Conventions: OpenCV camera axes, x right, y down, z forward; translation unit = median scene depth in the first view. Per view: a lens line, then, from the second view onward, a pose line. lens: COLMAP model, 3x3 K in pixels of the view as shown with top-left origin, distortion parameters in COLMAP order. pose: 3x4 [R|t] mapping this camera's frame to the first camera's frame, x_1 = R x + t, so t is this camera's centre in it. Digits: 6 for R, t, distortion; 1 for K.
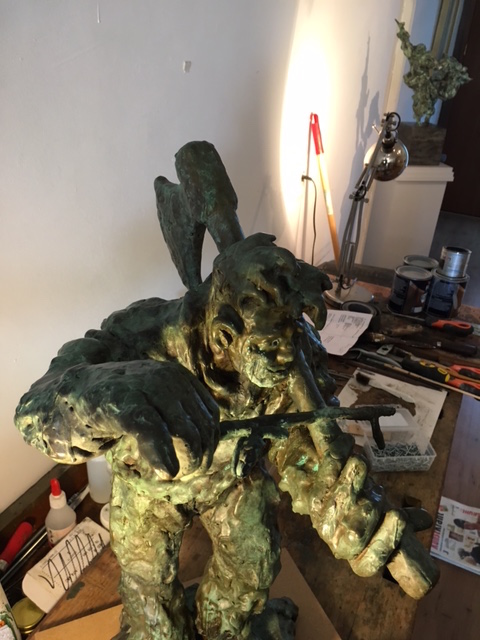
lens RADIAL K [[580.0, 0, 240.0], [0, 580.0, 320.0], [0, 0, 1]] dist [0.120032, -0.217045]
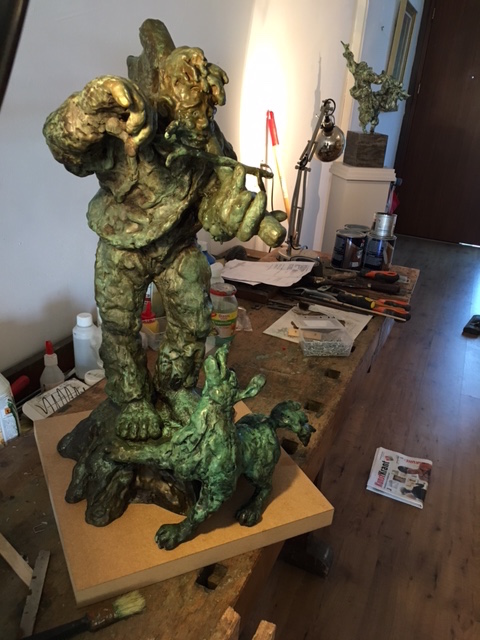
lens RADIAL K [[580.0, 0, 240.0], [0, 580.0, 320.0], [0, 0, 1]] dist [0.120032, -0.217045]
pose [[0.999538, 0.000983, 0.030371, 0.036752], [0.001620, 0.996332, -0.085560, 0.207557], [-0.030344, 0.085570, 0.995870, -0.172077]]
